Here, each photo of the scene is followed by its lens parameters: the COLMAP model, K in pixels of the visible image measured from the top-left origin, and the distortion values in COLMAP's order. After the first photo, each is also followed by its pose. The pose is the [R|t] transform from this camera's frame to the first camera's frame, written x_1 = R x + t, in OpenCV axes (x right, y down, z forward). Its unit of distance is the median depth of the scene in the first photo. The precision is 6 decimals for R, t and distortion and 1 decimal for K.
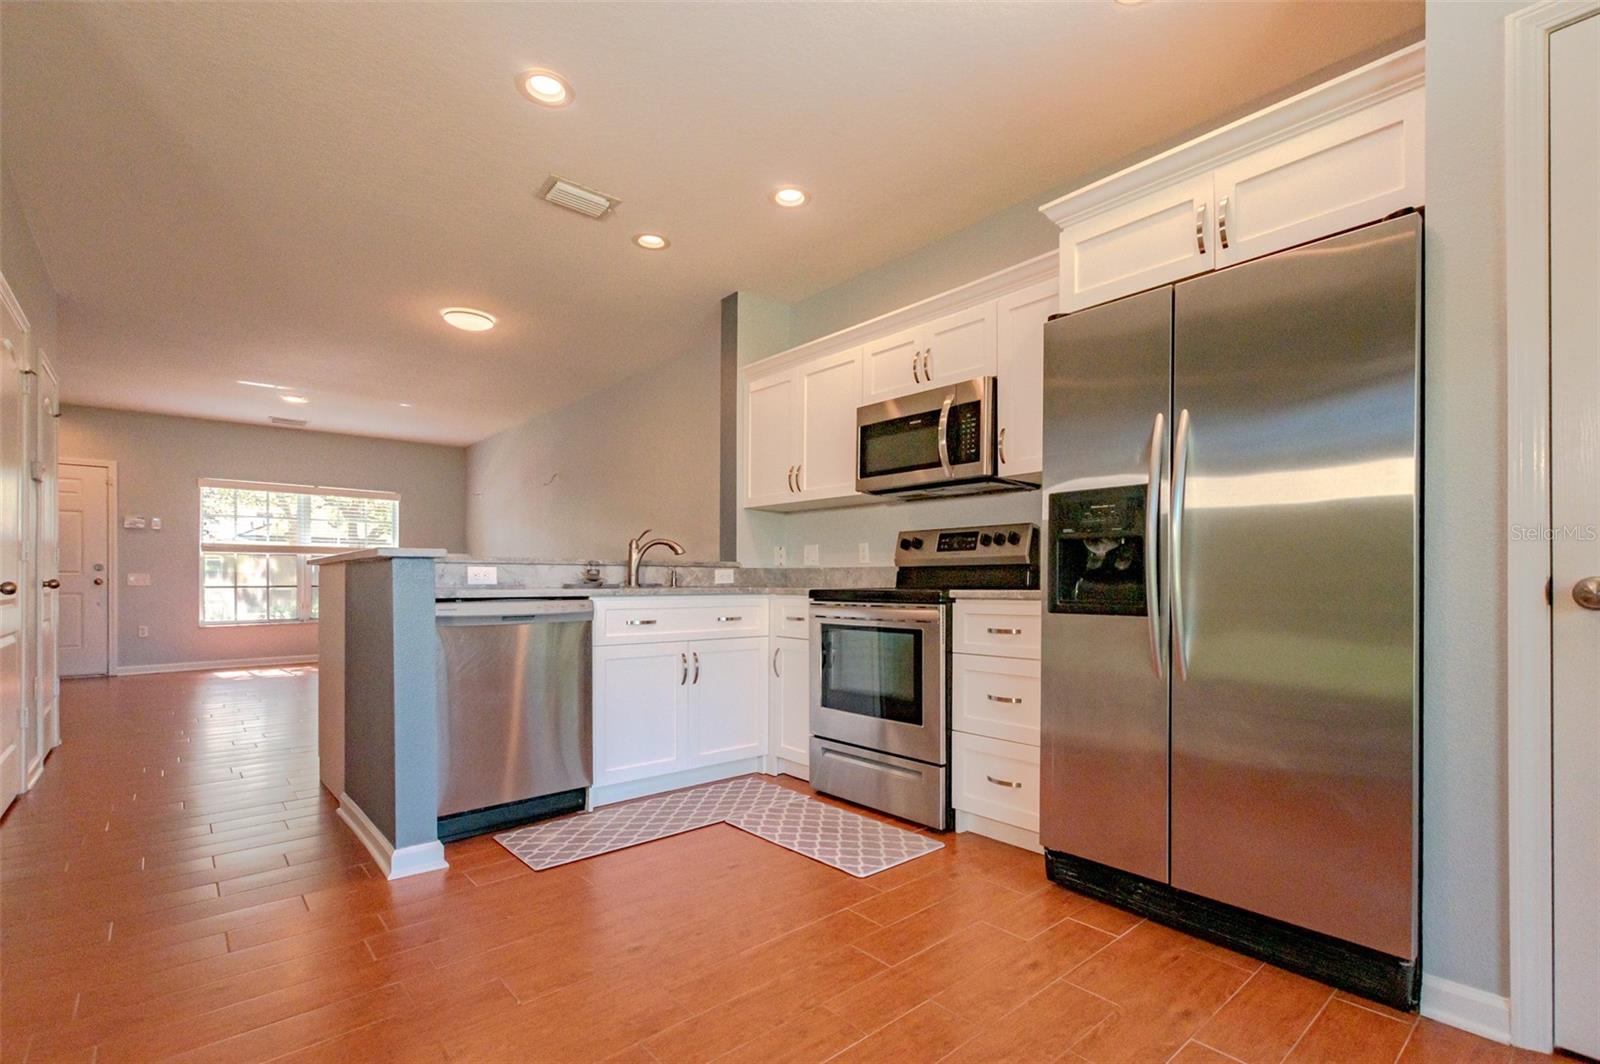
lens RADIAL K [[707.4, 0, 811.1], [0, 707.4, 575.2], [0, 0, 1]] dist [-0.000484, -0.000409]
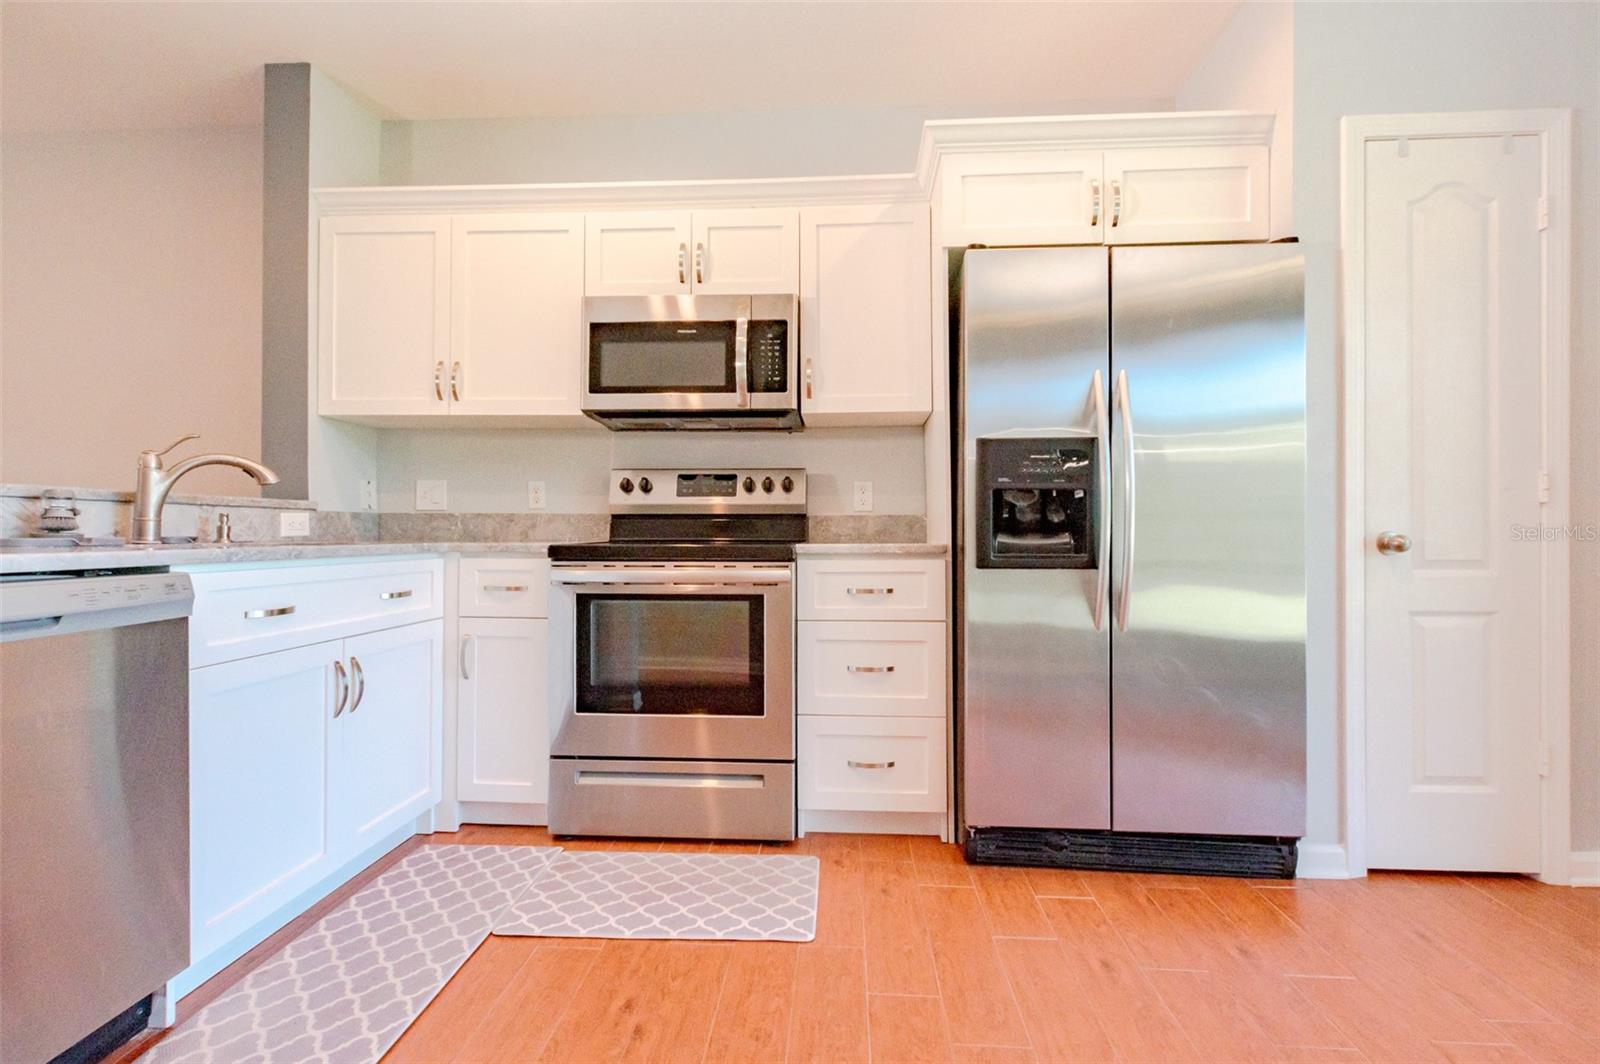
lens RADIAL K [[707.4, 0, 806.2], [0, 707.4, 530.6], [0, 0, 1]] dist [-0.000484, -0.000409]
pose [[0.710152, 0.002957, 0.704043, -0.315844], [-0.008053, 0.999960, 0.003924, 0.001511], [-0.704003, -0.008456, 0.710147, 0.346639]]
